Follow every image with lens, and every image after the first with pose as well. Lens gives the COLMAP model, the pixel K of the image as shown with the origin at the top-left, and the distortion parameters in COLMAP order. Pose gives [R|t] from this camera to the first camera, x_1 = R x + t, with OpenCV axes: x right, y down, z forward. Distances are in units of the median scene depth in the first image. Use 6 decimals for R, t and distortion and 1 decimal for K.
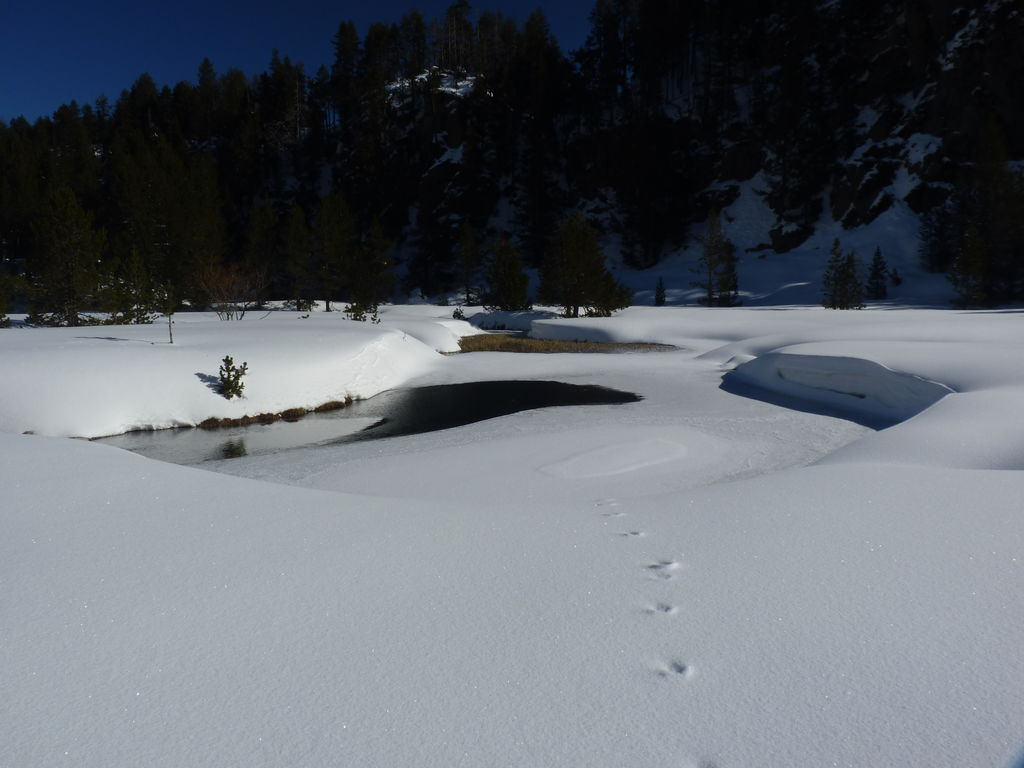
lens RADIAL K [[802.7, 0, 508.6], [0, 802.7, 388.6], [0, 0, 1]] dist [-0.030062, 0.017052]
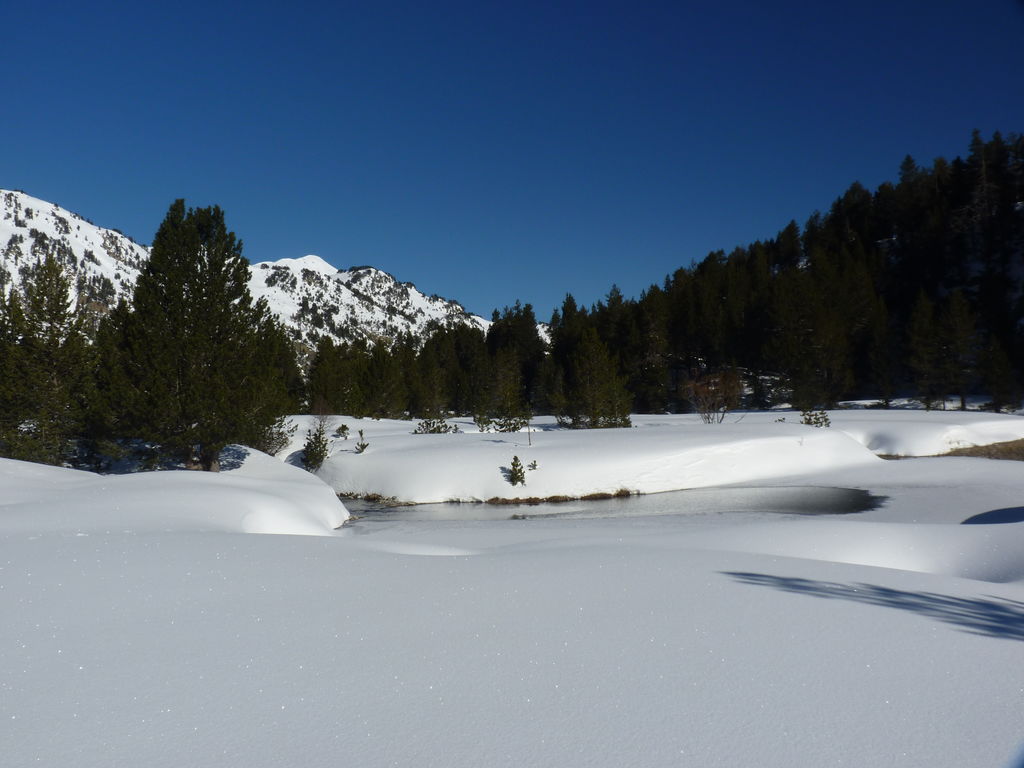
lens RADIAL K [[802.7, 0, 508.6], [0, 802.7, 388.6], [0, 0, 1]] dist [-0.030062, 0.017052]
pose [[0.638441, -0.034169, -0.768912, 0.709927], [-0.055488, 0.994371, -0.090260, -0.027552], [0.767668, 0.100291, 0.632951, 0.050029]]
